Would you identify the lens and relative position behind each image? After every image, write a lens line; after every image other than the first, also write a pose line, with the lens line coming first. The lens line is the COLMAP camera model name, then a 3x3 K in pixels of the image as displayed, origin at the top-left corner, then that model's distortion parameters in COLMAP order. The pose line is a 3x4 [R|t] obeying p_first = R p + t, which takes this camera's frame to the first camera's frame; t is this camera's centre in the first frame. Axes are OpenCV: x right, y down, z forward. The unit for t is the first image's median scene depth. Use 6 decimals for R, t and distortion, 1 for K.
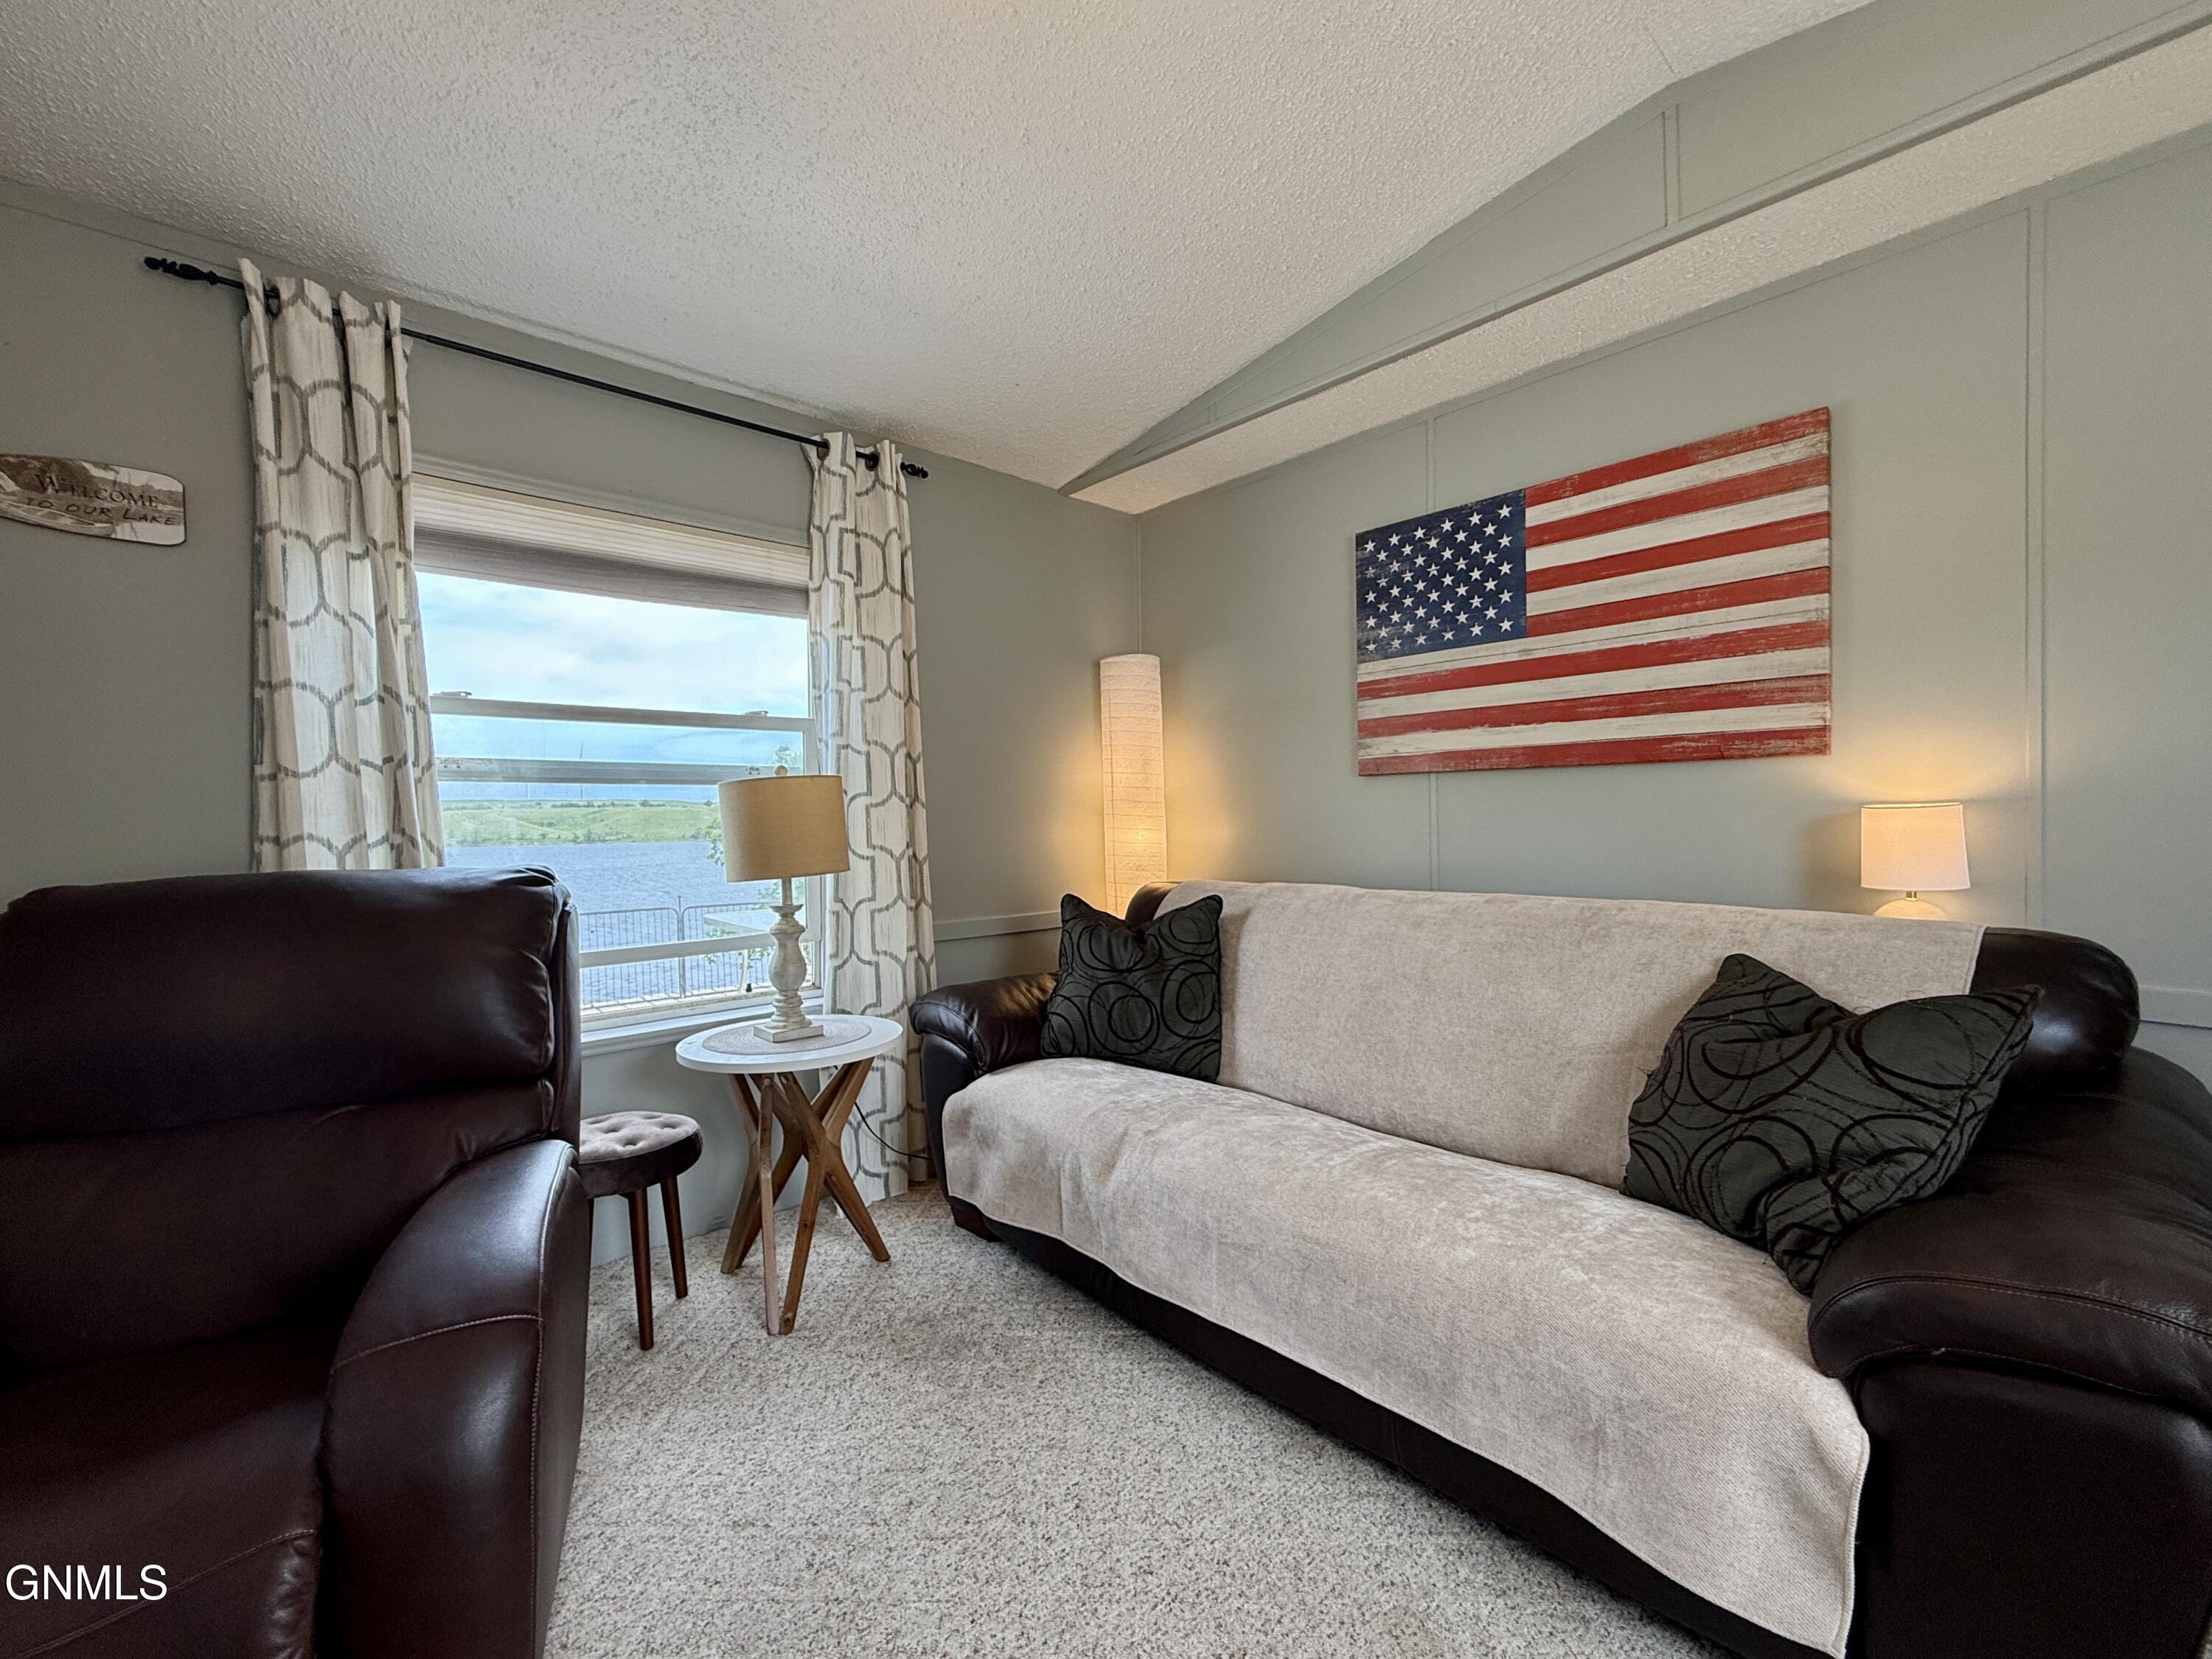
lens RADIAL K [[920.0, 0, 1103.3], [0, 920.0, 826.1], [0, 0, 1]] dist [0.000701, -0.000173]
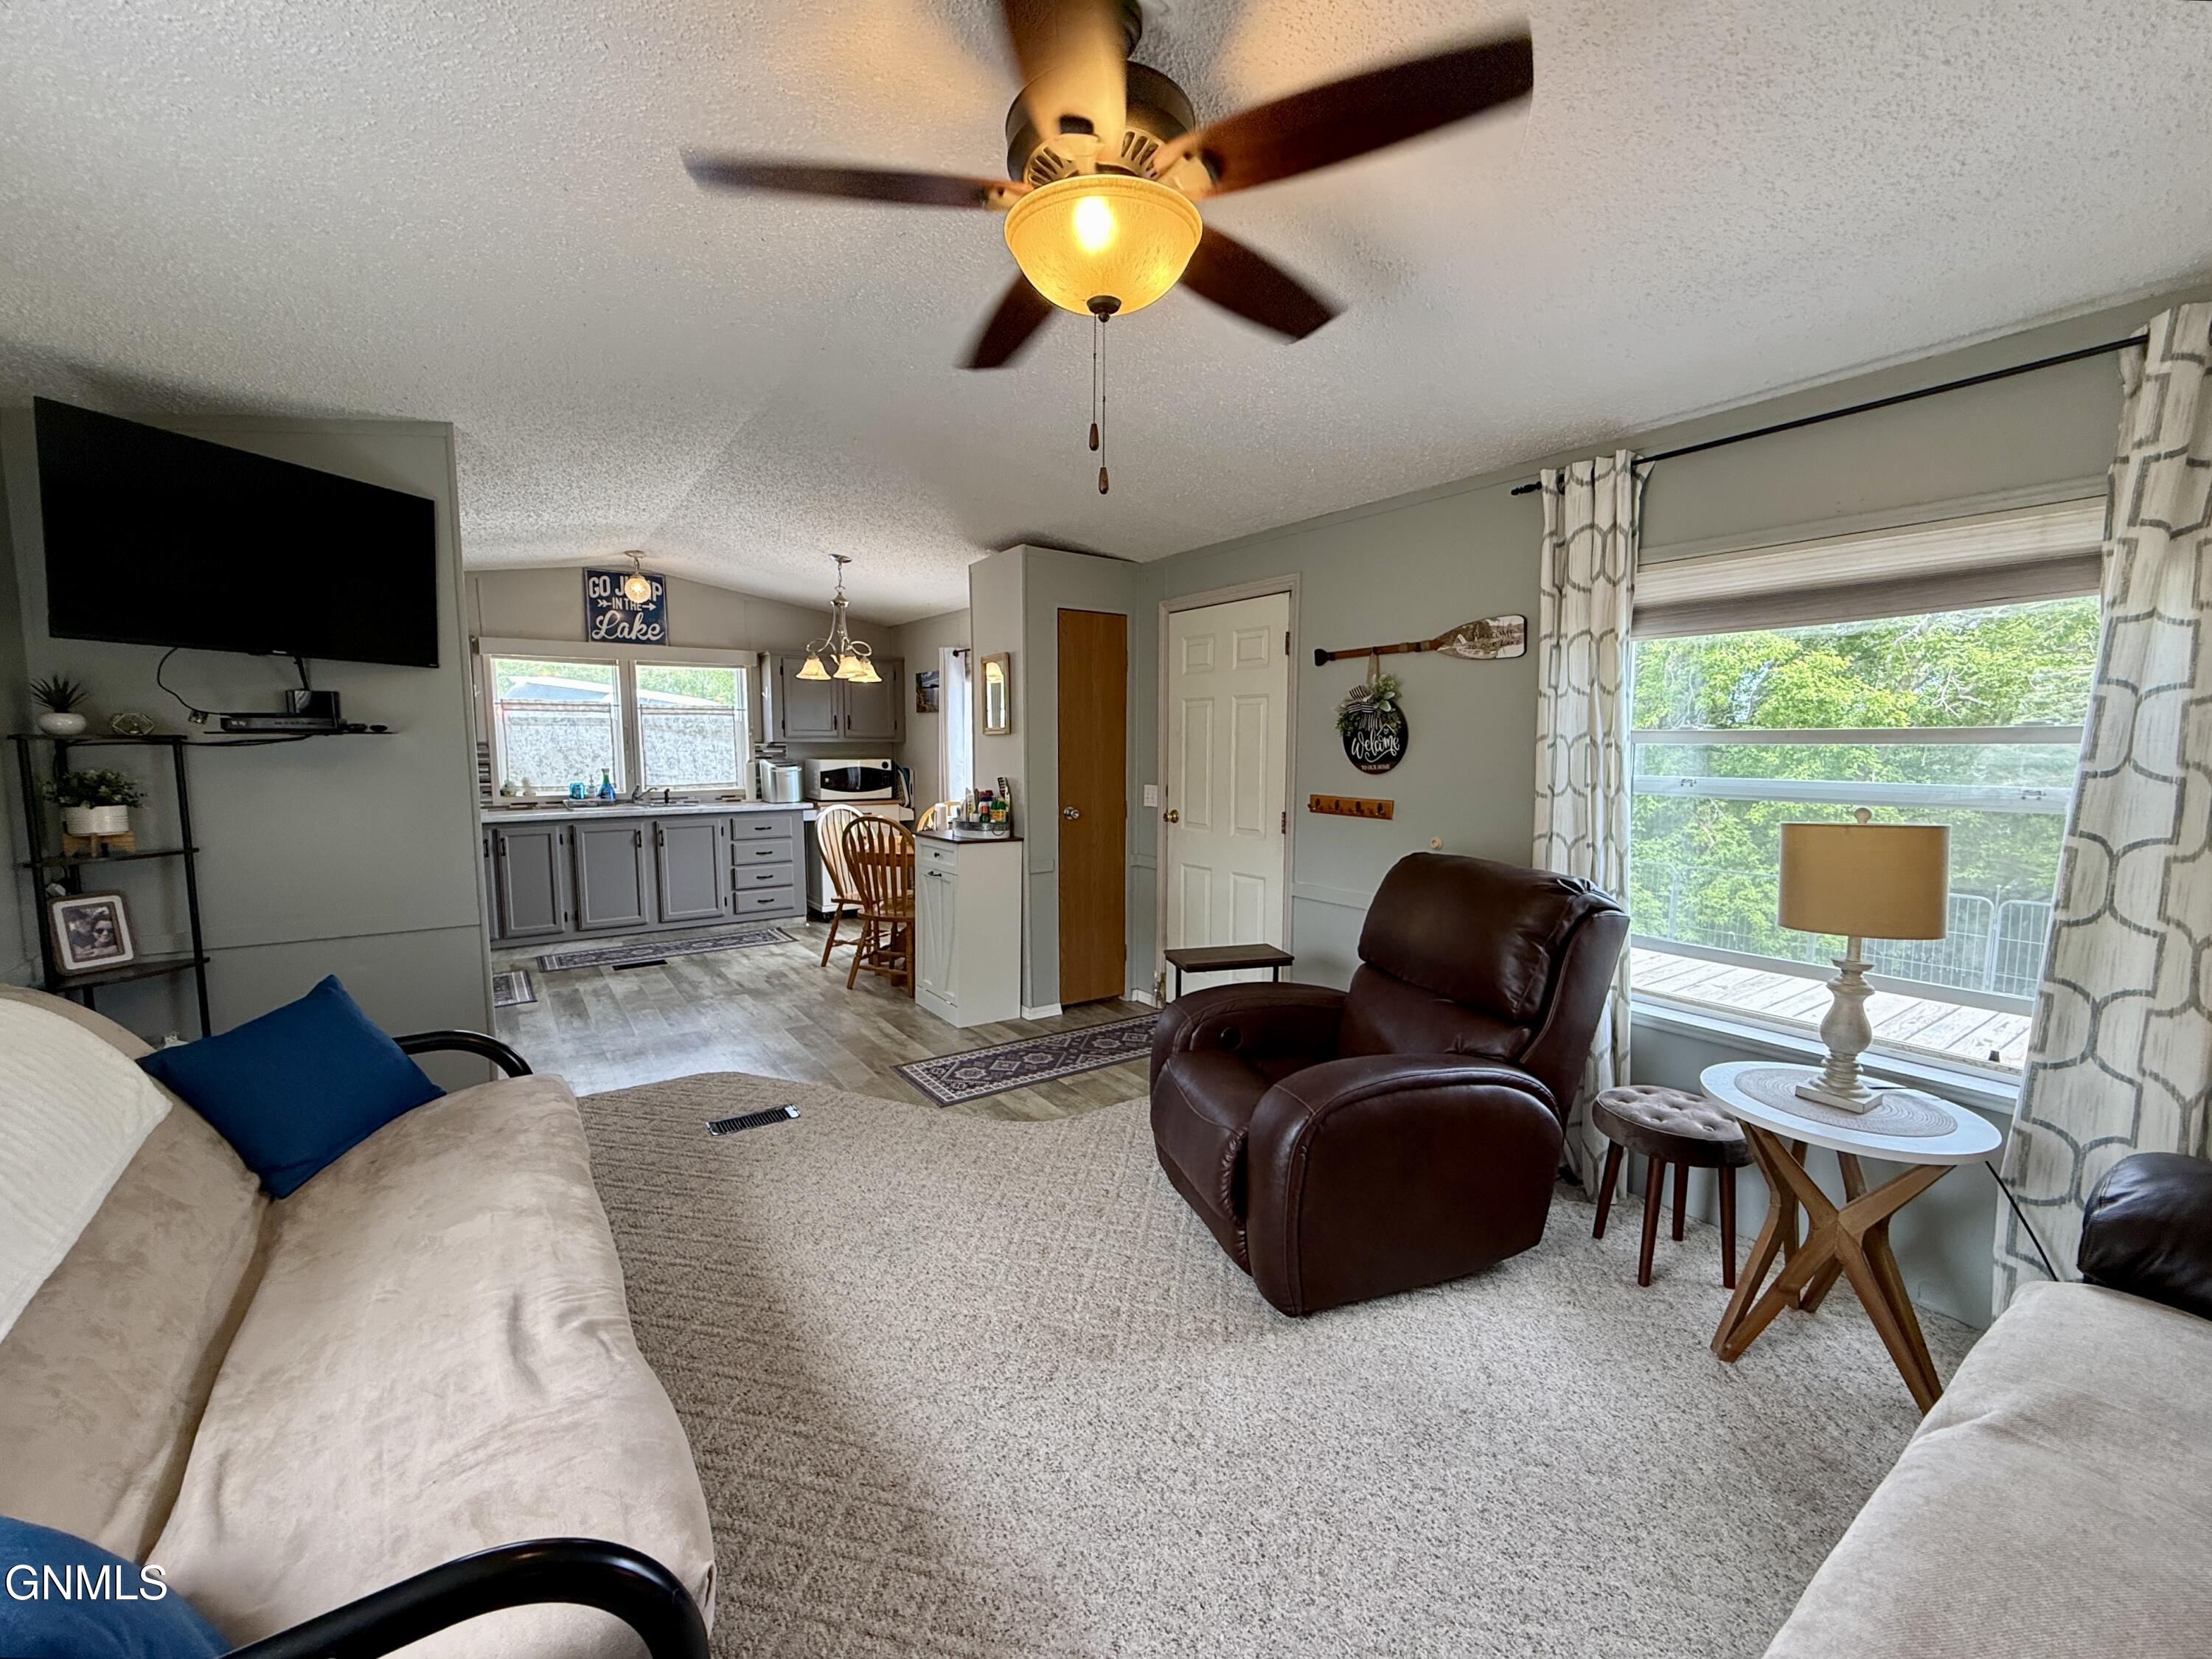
lens RADIAL K [[903.0, 0, 1100.4], [0, 903.0, 833.0], [0, 0, 1]] dist [-0.002401, -0.000559]
pose [[-0.132836, 0.113751, -0.984589, 0.557910], [-0.010708, 0.993170, 0.116187, -0.122533], [0.991080, 0.025977, -0.130710, 0.339795]]
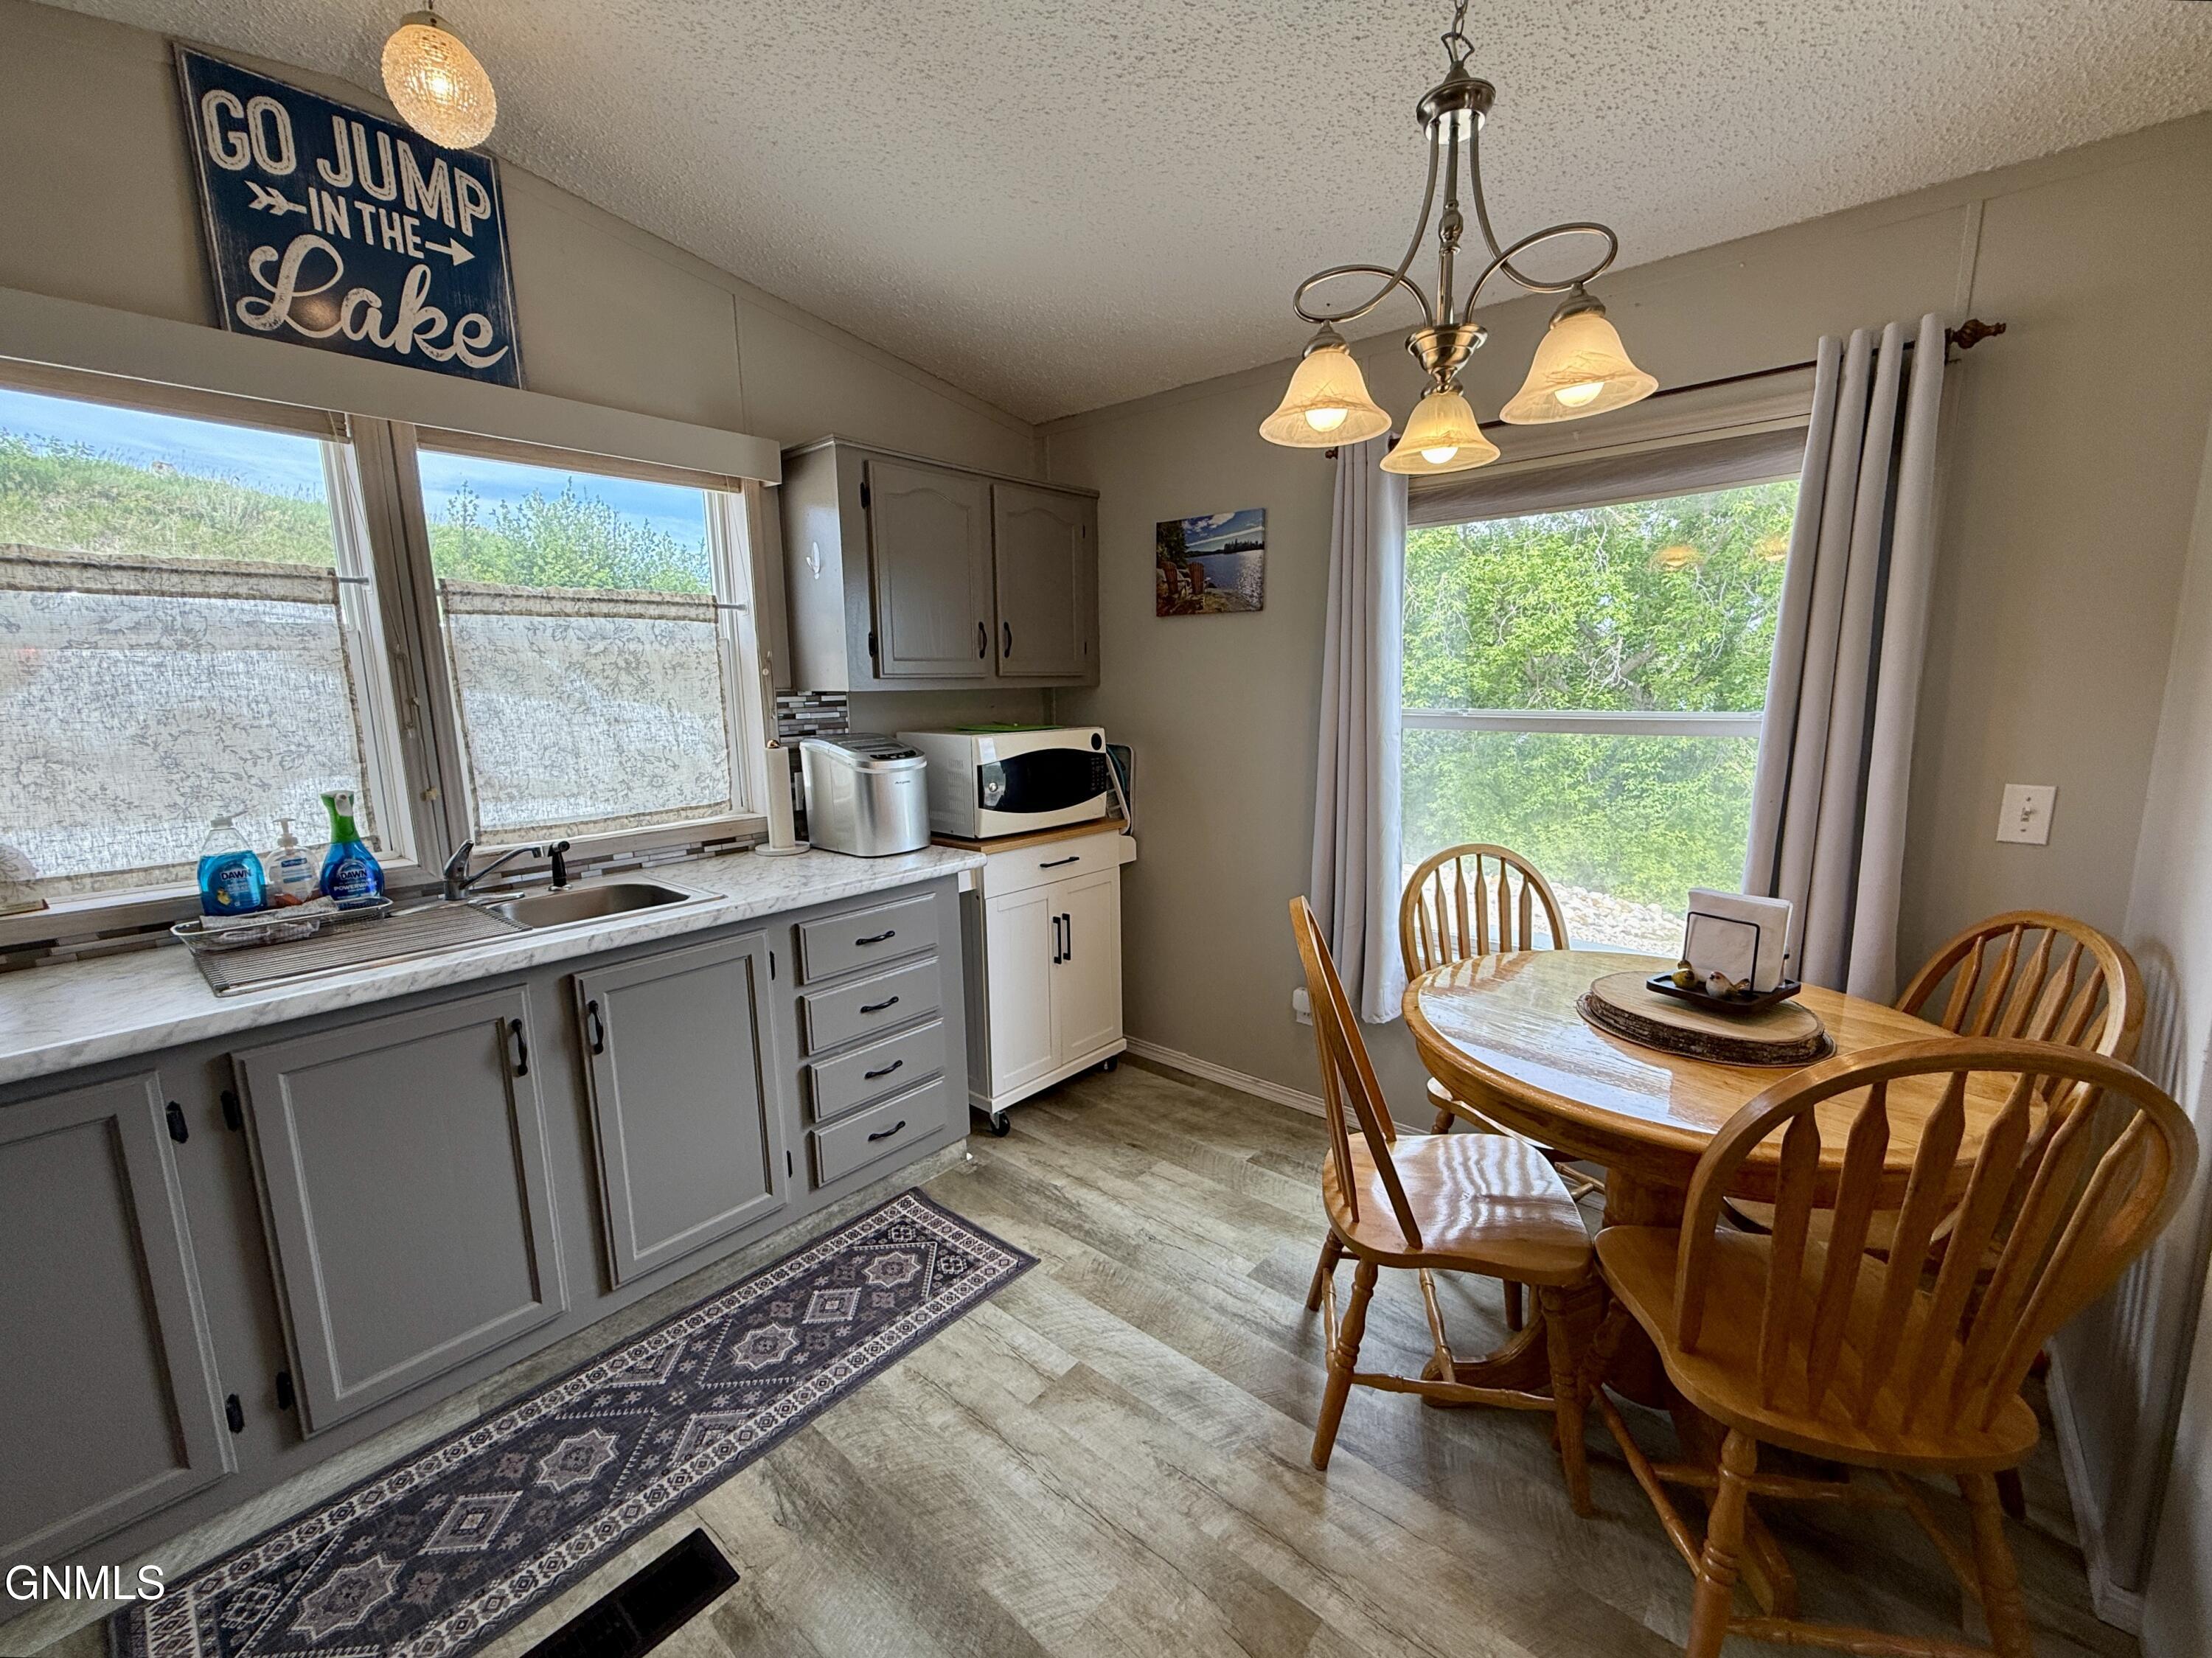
lens RADIAL K [[902.9, 0, 1100.4], [0, 902.9, 832.5], [0, 0, 1]] dist [-0.002401, -0.000559]
pose [[-0.111942, -0.143989, 0.983227, -1.703484], [0.028763, 0.988562, 0.148045, -0.082689], [-0.993298, 0.044854, -0.106520, -0.195149]]
